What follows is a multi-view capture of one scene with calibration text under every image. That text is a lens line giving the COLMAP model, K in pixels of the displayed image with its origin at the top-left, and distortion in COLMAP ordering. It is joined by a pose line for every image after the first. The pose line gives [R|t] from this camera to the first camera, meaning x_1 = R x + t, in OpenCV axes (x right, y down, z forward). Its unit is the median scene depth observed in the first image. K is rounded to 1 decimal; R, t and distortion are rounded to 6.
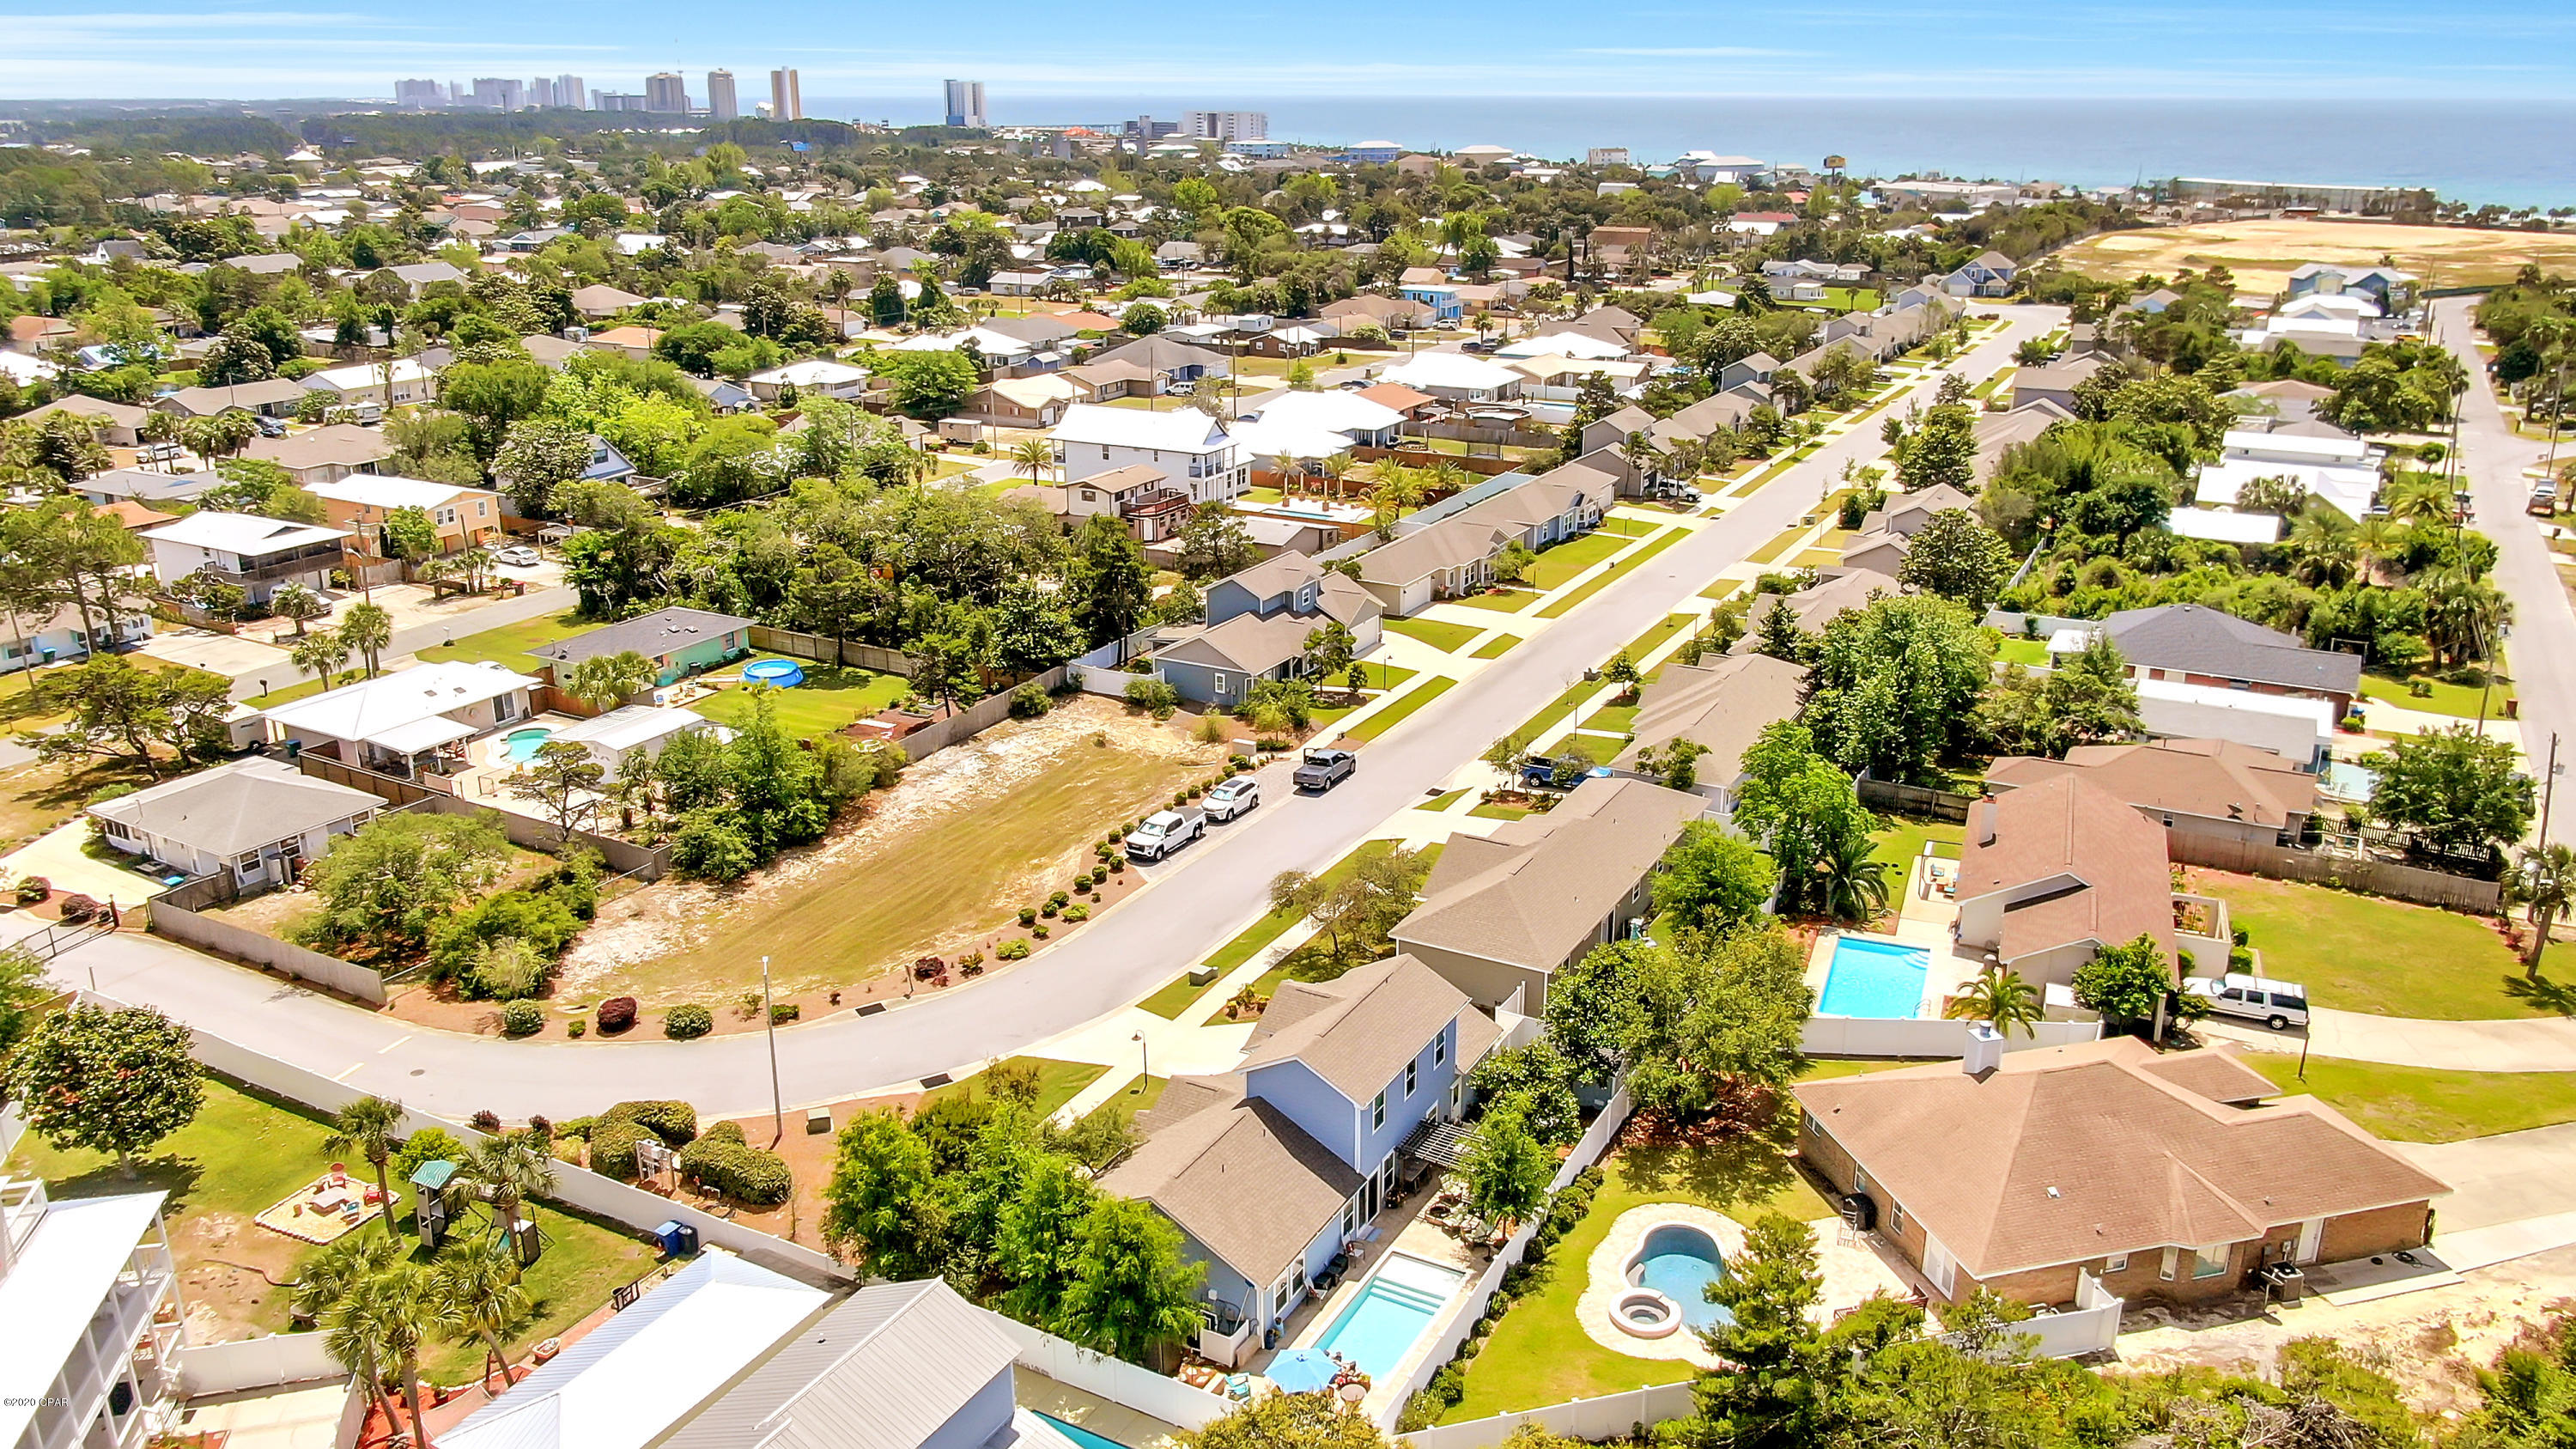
lens RADIAL K [[1867.9, 0, 1288.0], [0, 1867.9, 724.5], [0, 0, 1]] dist [-0.029781, -0.000160]
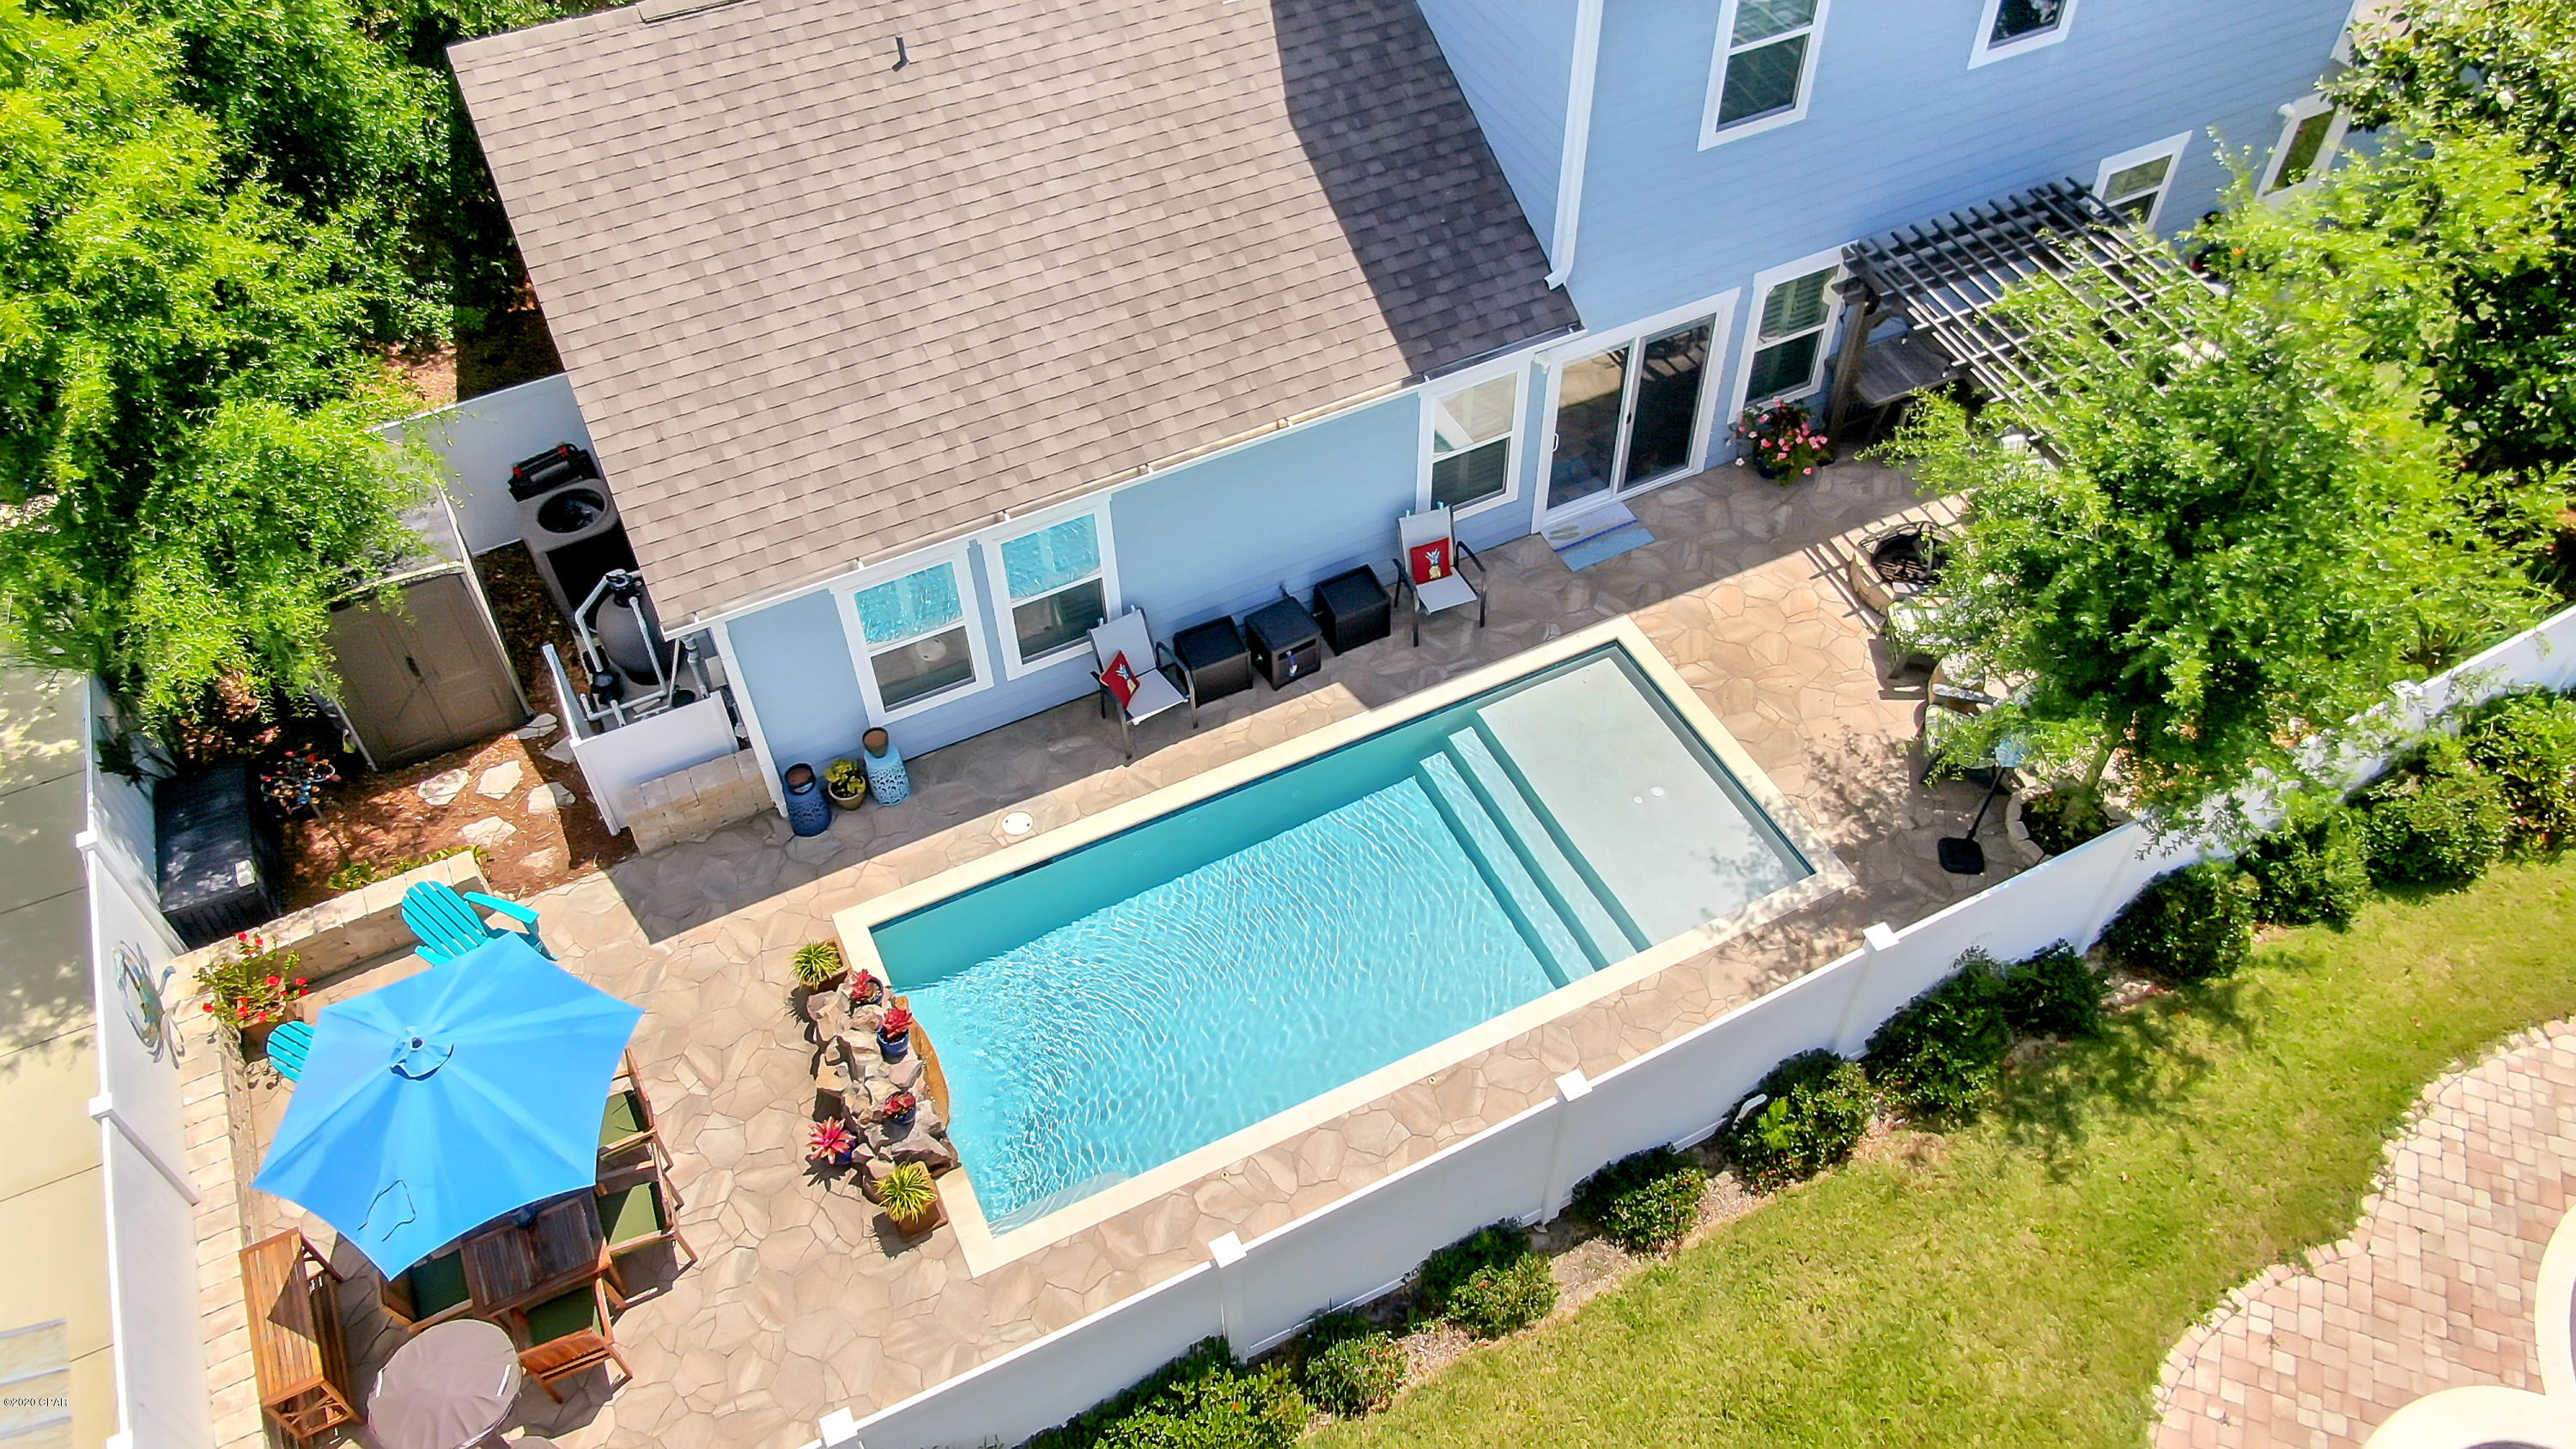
lens RADIAL K [[1867.9, 0, 1288.0], [0, 1867.9, 724.5], [0, 0, 1]] dist [-0.029781, -0.000160]
pose [[0.815480, 0.425525, -0.392328, 0.125215], [-0.165425, 0.820928, 0.546546, 0.170929], [0.554642, -0.380796, 0.739842, 0.817137]]
